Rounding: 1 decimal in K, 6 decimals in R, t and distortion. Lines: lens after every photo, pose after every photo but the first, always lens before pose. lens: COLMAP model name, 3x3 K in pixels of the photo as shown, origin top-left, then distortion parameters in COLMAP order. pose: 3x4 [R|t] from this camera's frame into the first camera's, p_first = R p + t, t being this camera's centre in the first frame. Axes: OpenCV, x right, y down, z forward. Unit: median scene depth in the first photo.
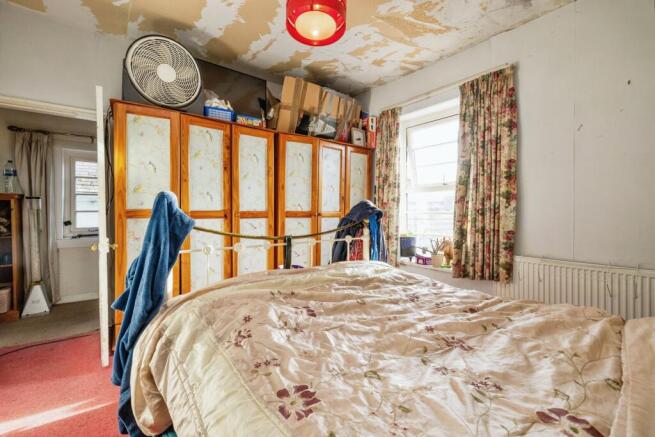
lens RADIAL K [[283.6, 0, 326.1], [0, 283.6, 207.9], [0, 0, 1]] dist [0.000131, -0.000021]
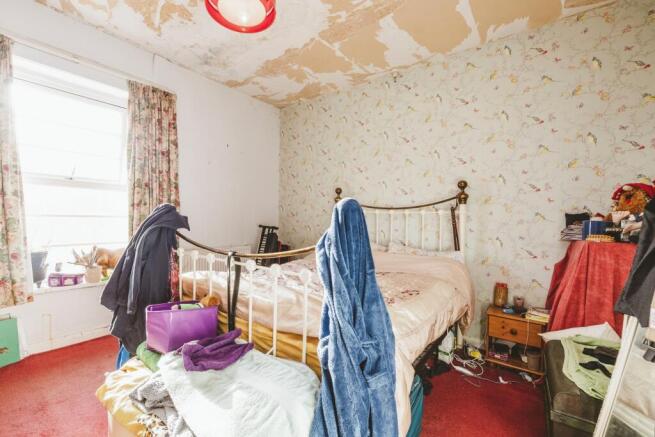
lens RADIAL K [[280.2, 0, 327.5], [0, 280.2, 218.5], [0, 0, 1]] dist [0.000235, 0.000059]
pose [[-0.251598, -0.004490, 0.967822, -0.604194], [-0.035255, 0.999368, -0.004529, 0.004569], [-0.967190, -0.035260, -0.251597, 0.601825]]
